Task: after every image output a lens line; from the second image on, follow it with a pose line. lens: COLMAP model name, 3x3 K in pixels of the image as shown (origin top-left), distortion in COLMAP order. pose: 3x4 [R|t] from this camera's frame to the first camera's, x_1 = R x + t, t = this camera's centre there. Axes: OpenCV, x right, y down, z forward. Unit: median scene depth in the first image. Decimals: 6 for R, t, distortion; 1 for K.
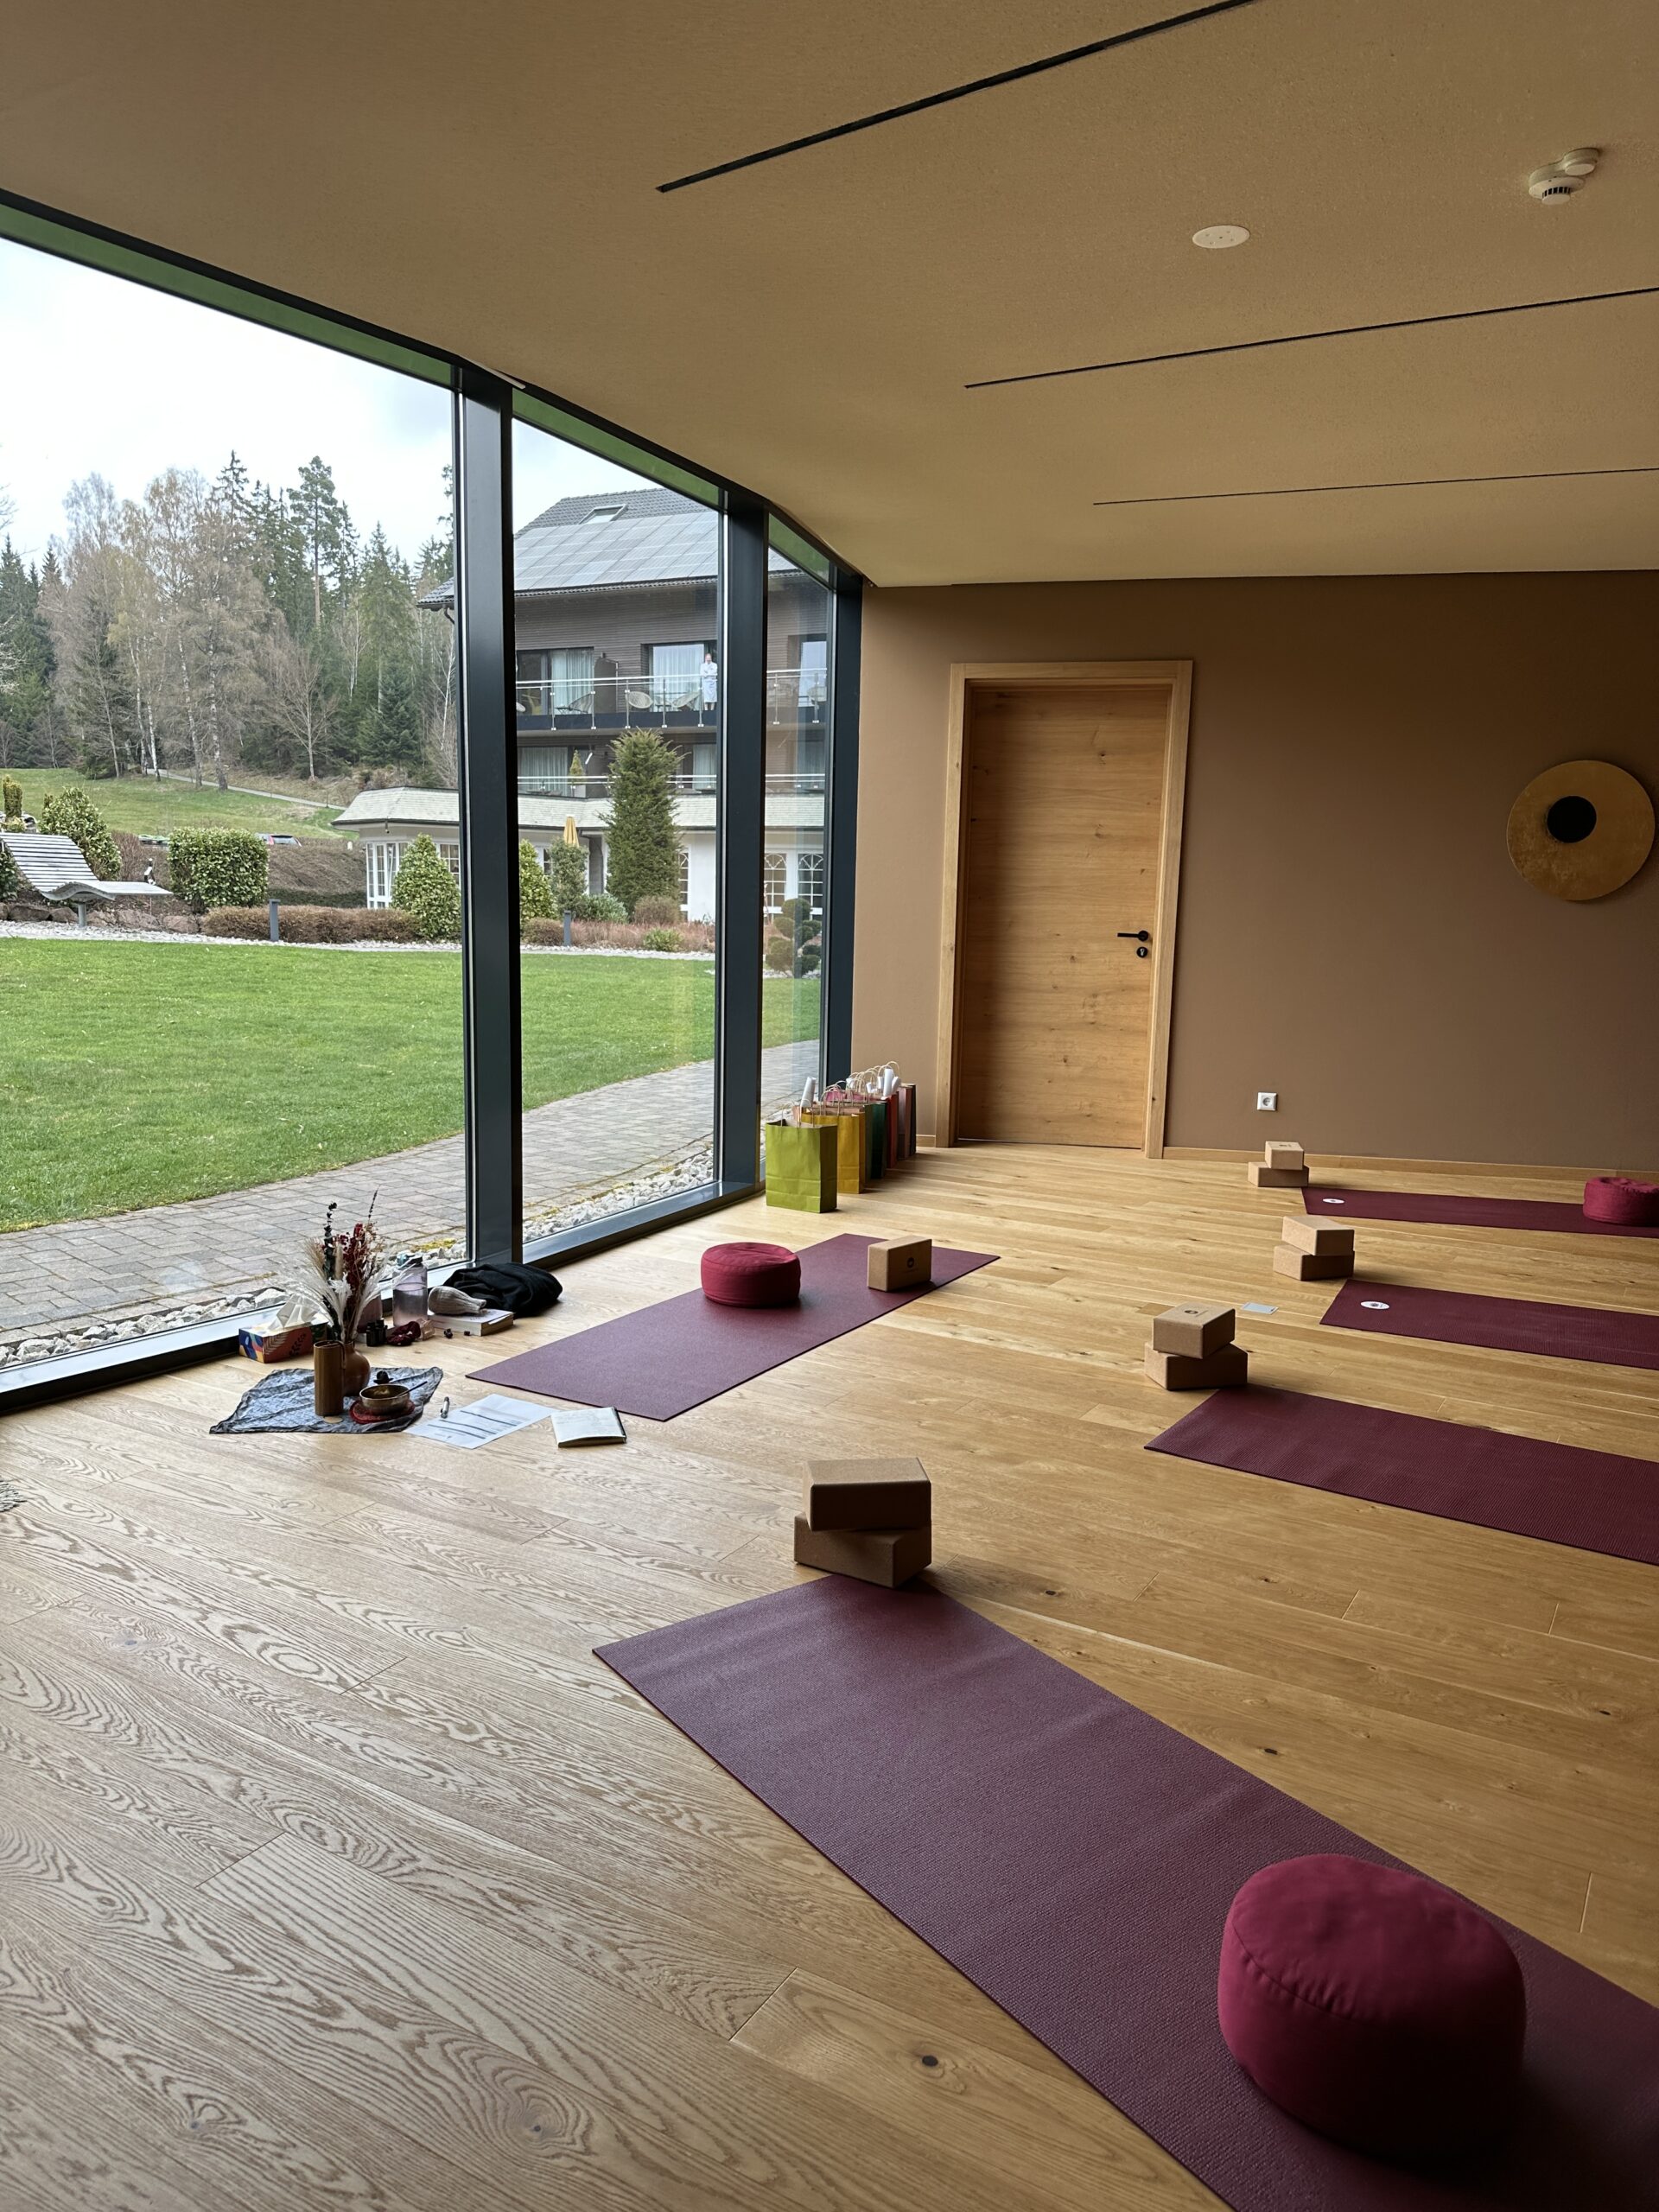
lens RADIAL K [[1694.6, 0, 829.5], [0, 1694.6, 1106.0], [0, 0, 1]] dist [0.055754, -0.127198]
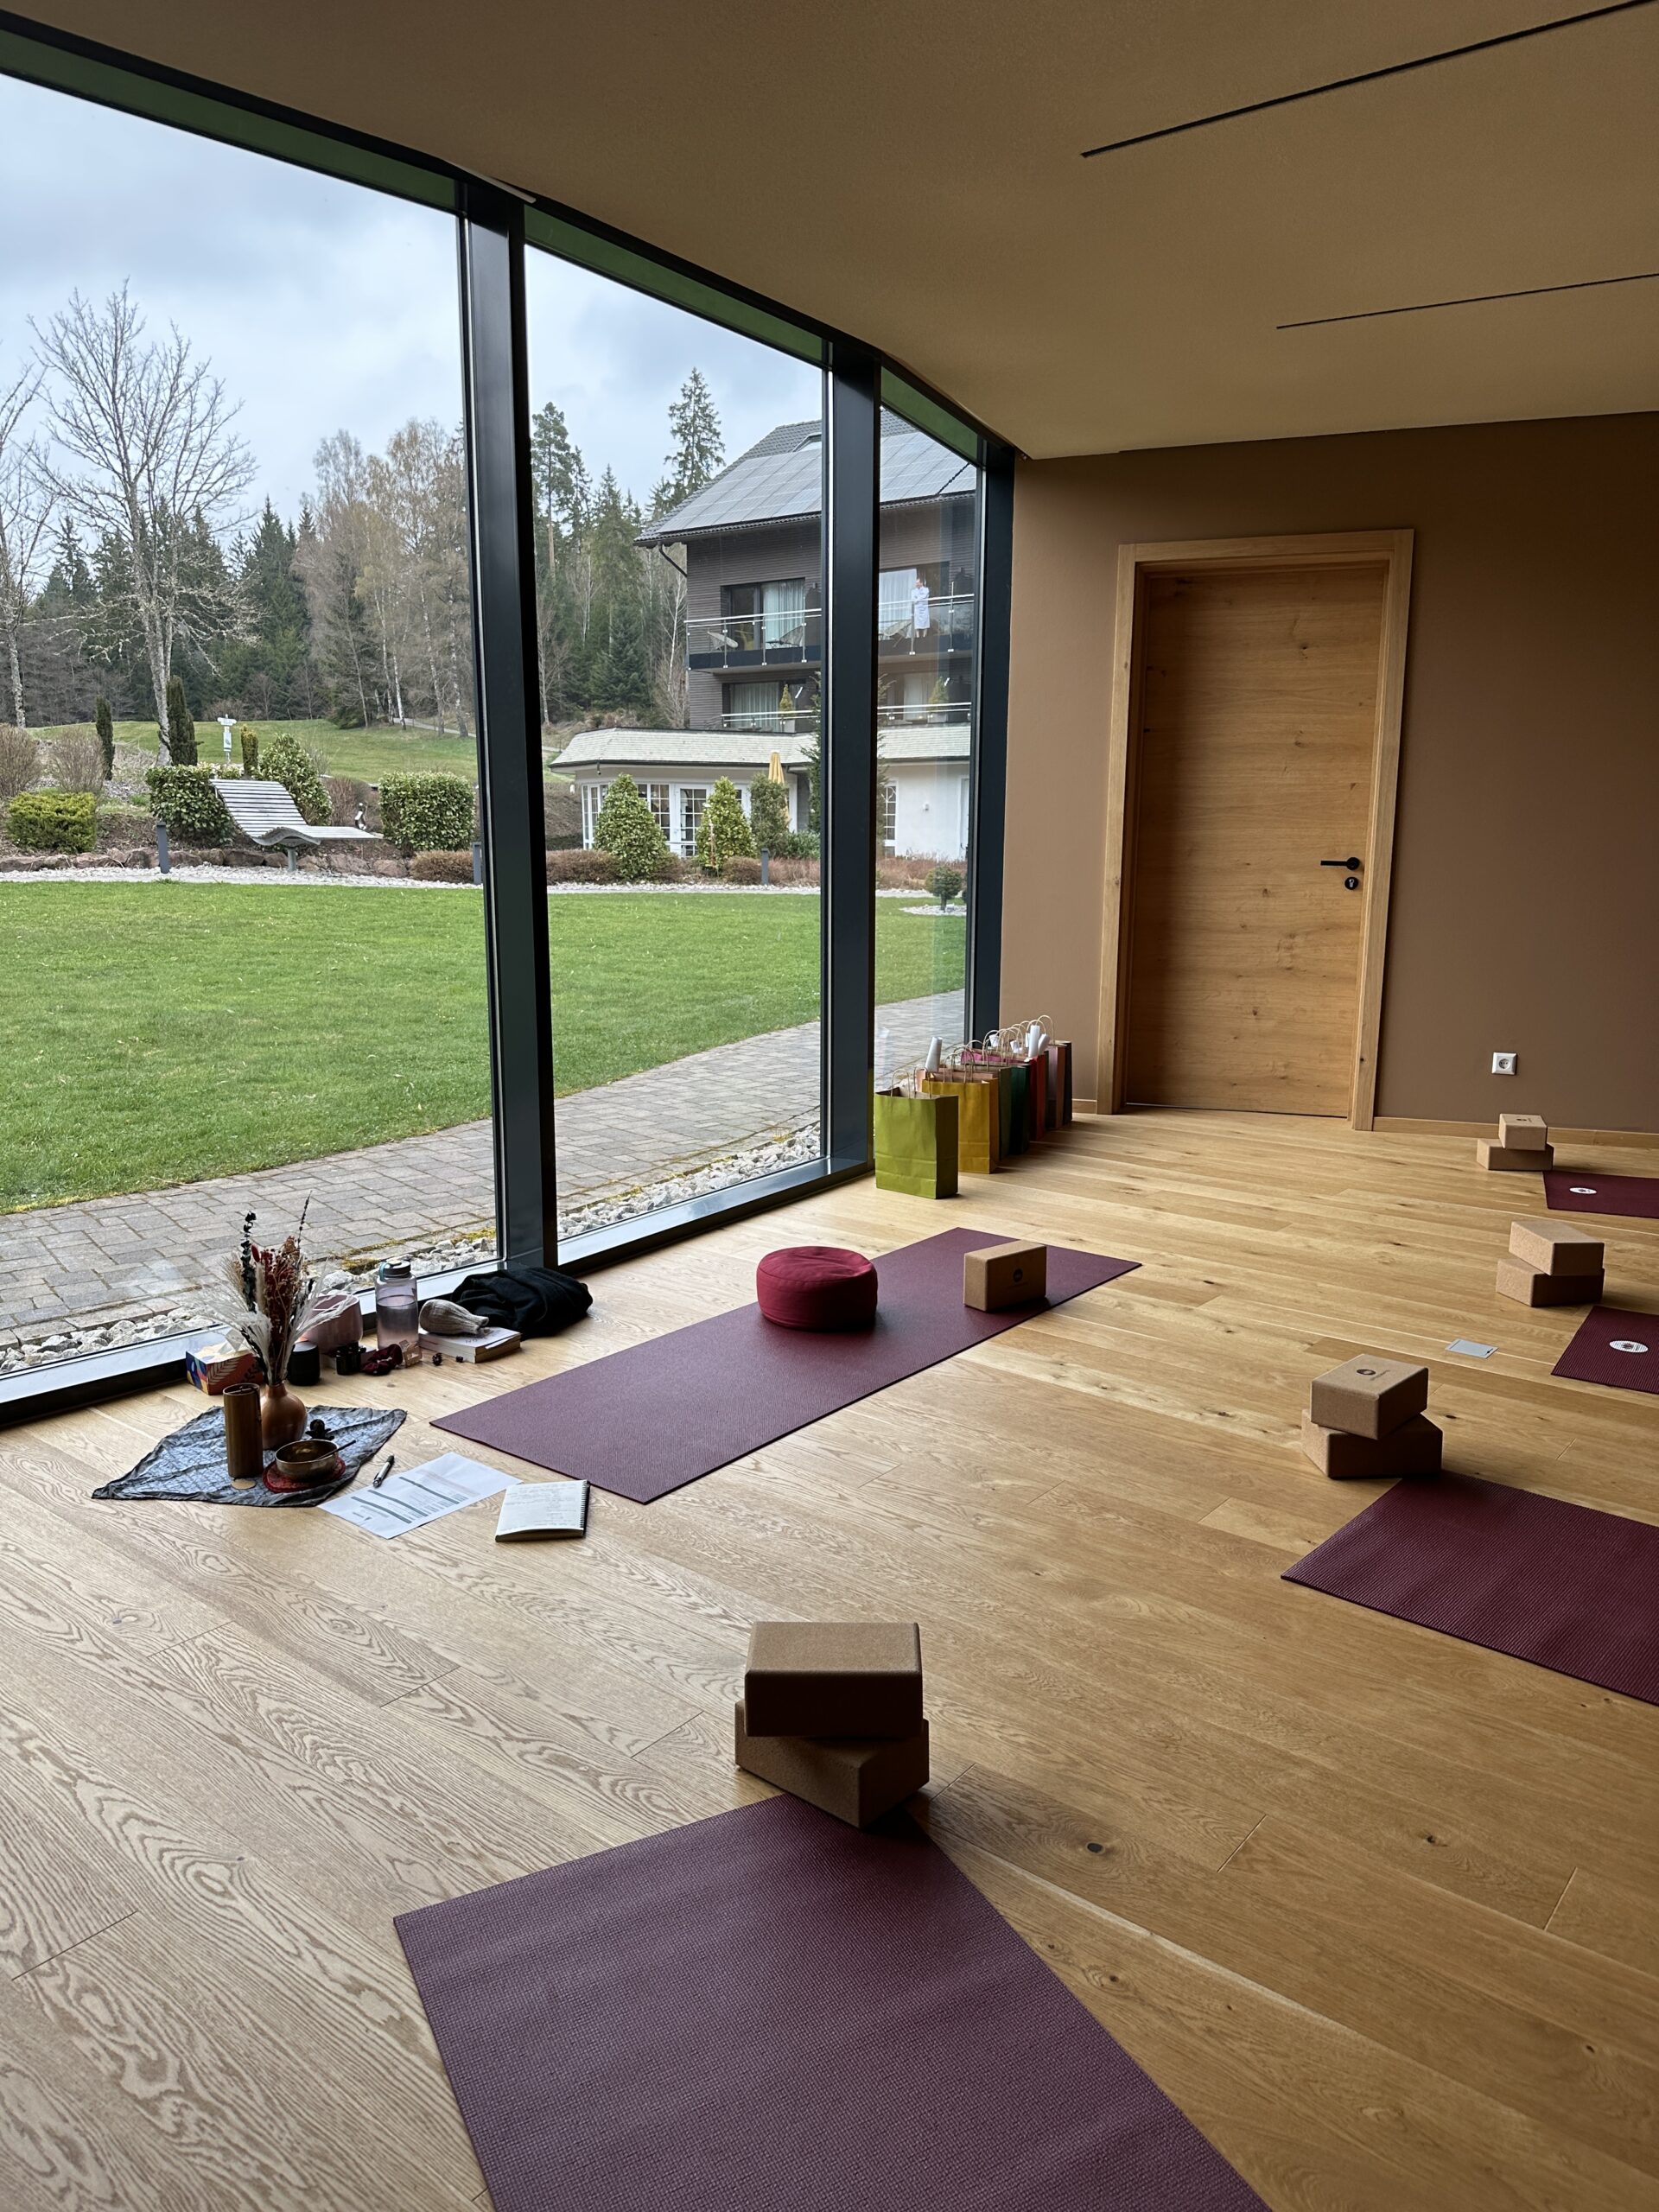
lens RADIAL K [[1710.8, 0, 783.0], [0, 1710.8, 1097.4], [0, 0, 1]] dist [0.081552, -0.162628]
pose [[0.987955, 0.006006, -0.154627, 0.049113], [-0.001268, 0.999527, 0.030728, -0.013508], [0.154739, -0.030162, 0.987495, 0.140932]]
